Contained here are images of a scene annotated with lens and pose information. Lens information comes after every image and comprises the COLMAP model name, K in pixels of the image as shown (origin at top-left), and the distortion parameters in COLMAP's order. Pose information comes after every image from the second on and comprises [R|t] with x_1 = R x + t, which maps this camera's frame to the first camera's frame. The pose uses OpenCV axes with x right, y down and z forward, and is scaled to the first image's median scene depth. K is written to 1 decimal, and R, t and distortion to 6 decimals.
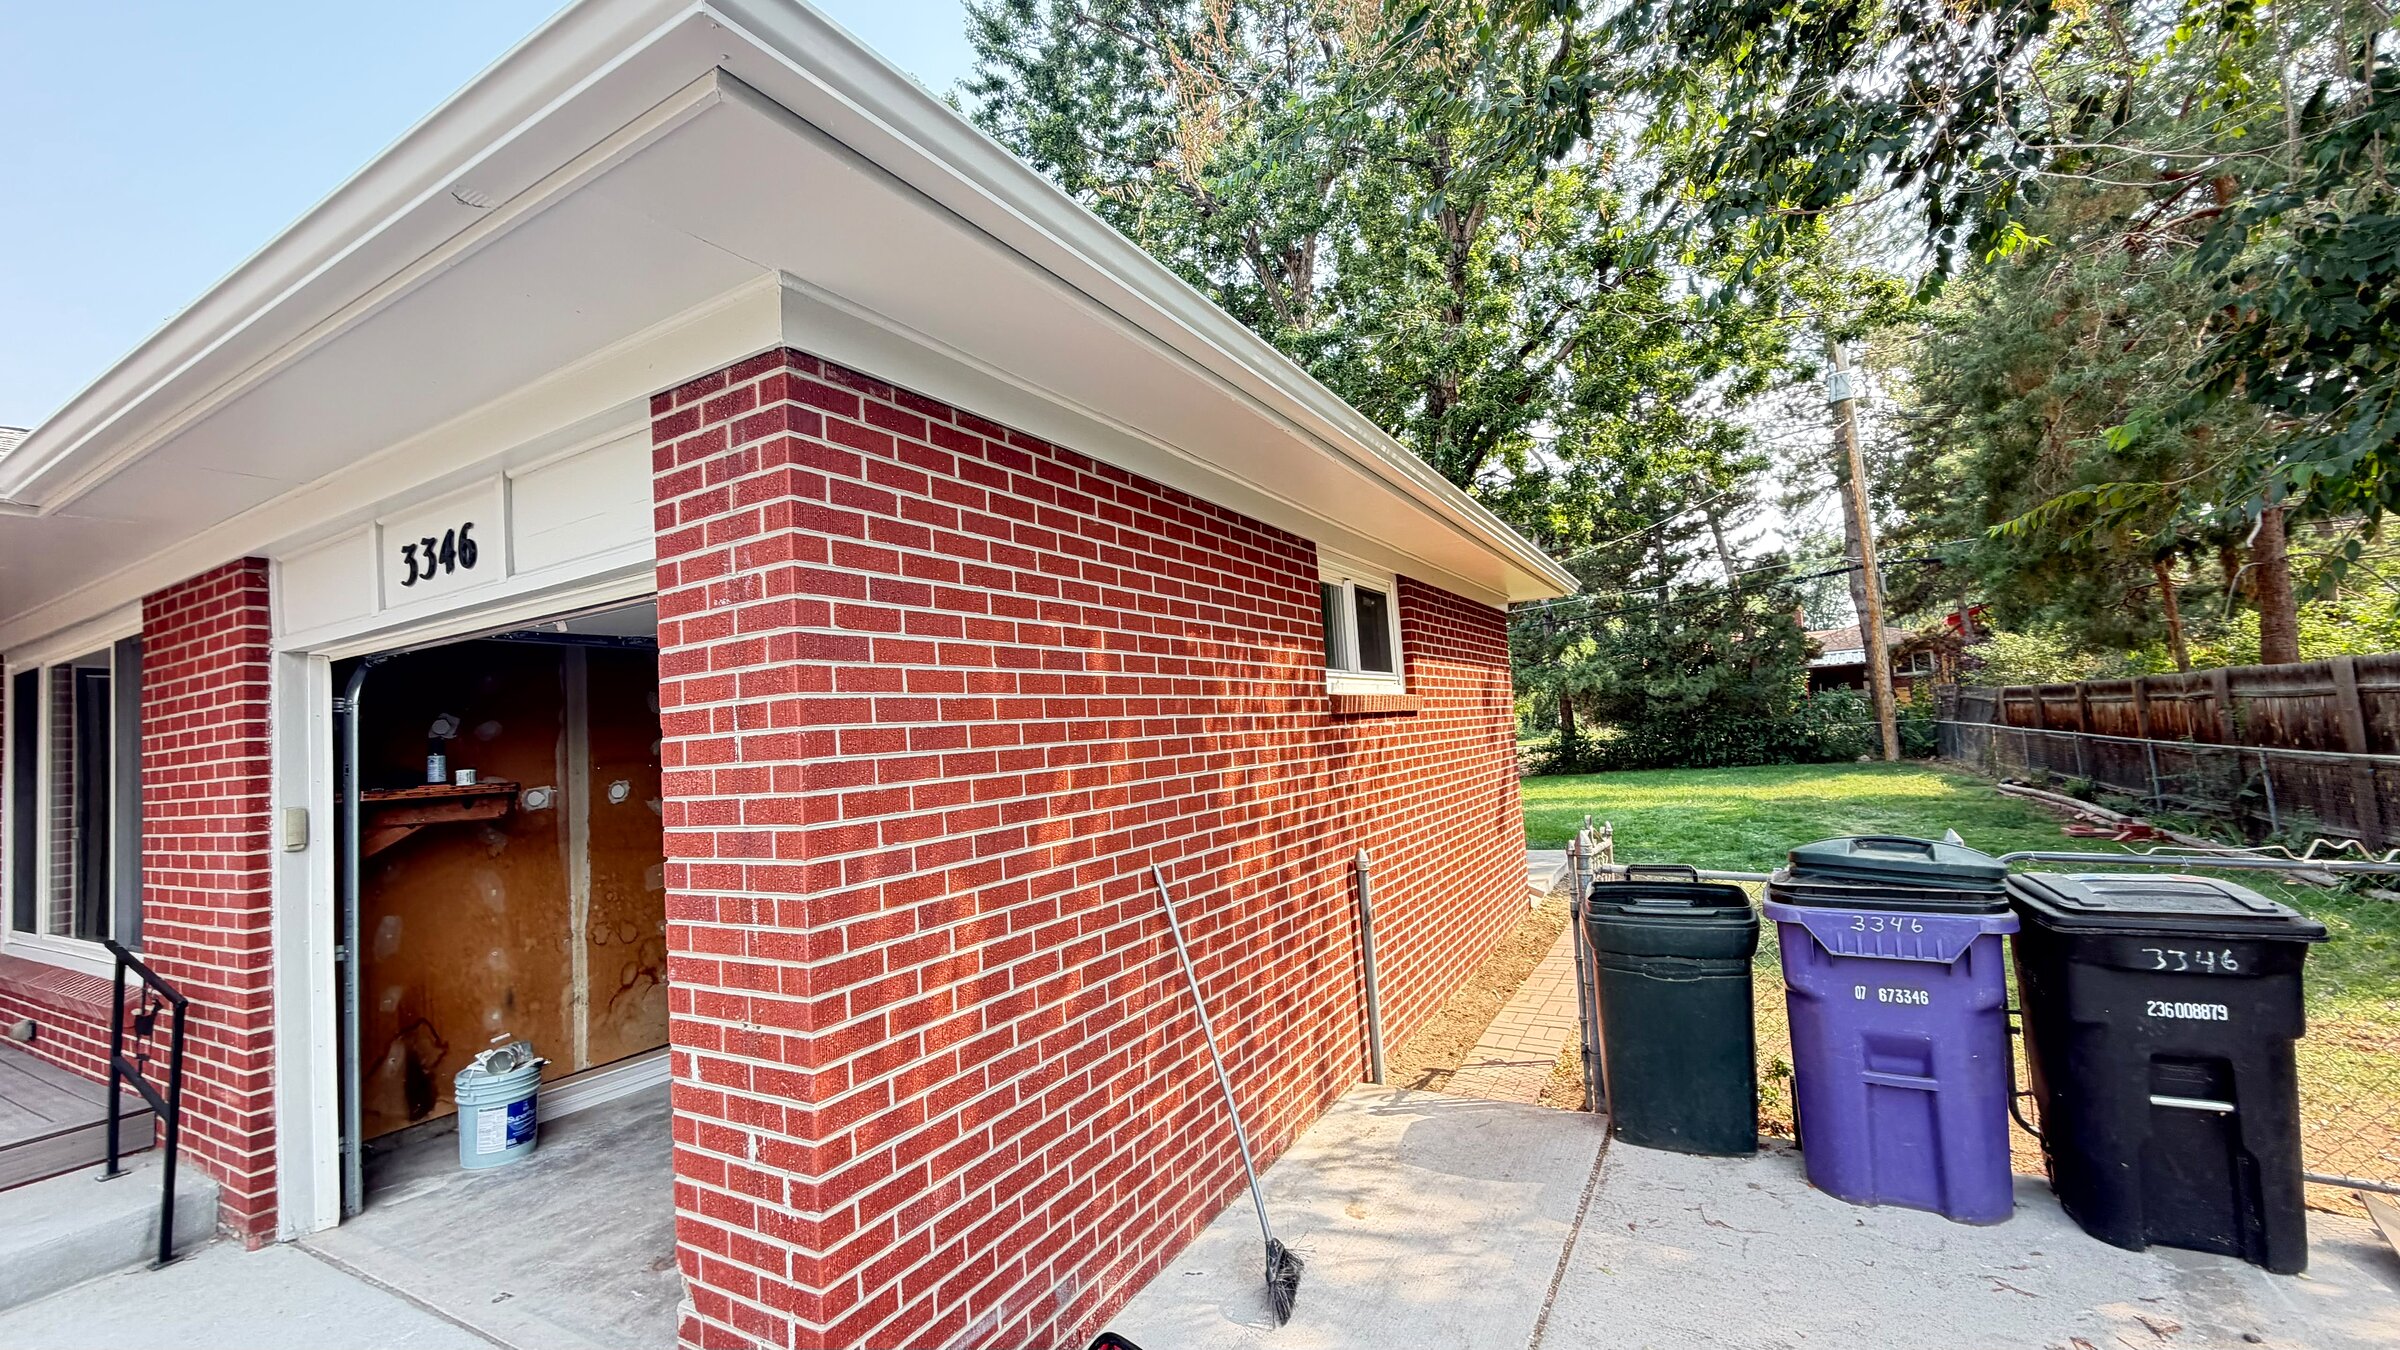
lens RADIAL K [[959.3, 0, 1182.3], [0, 959.3, 675.4], [0, 0, 1]] dist [0.001175, -0.000282]
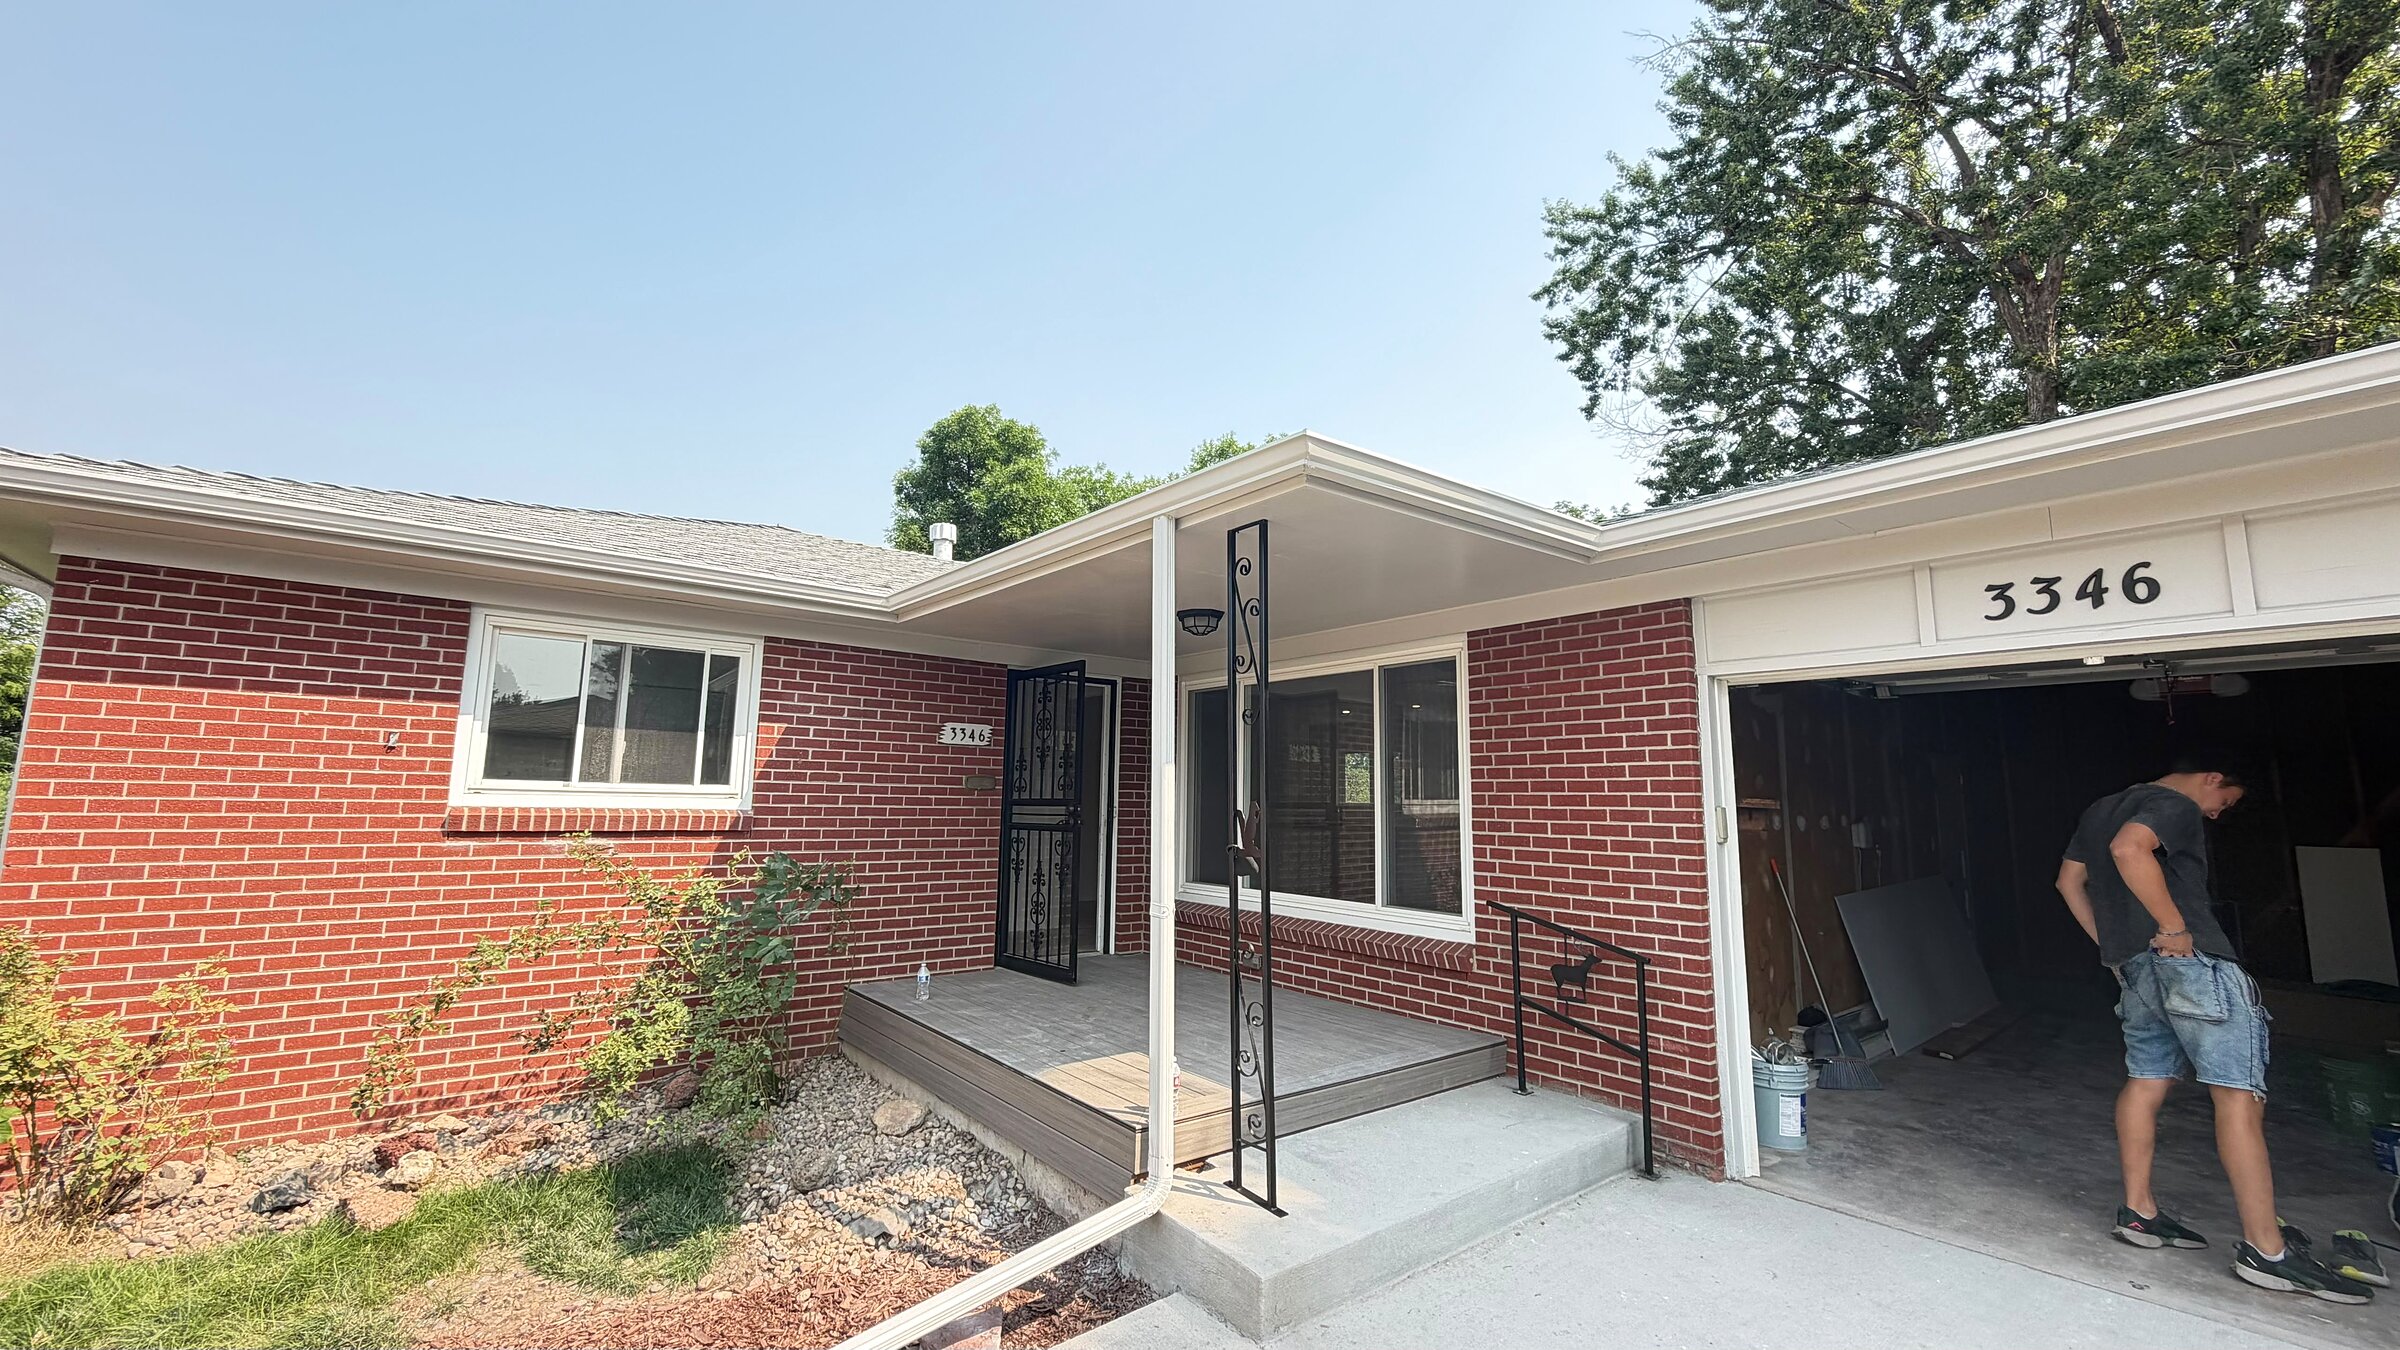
lens RADIAL K [[959.3, 0, 1182.3], [0, 959.3, 675.4], [0, 0, 1]] dist [0.001175, -0.000282]
pose [[0.923339, 0.027673, -0.382988, -1.127955], [-0.052293, 0.997170, -0.054021, 0.077470], [0.380409, 0.069907, 0.922172, -0.372503]]
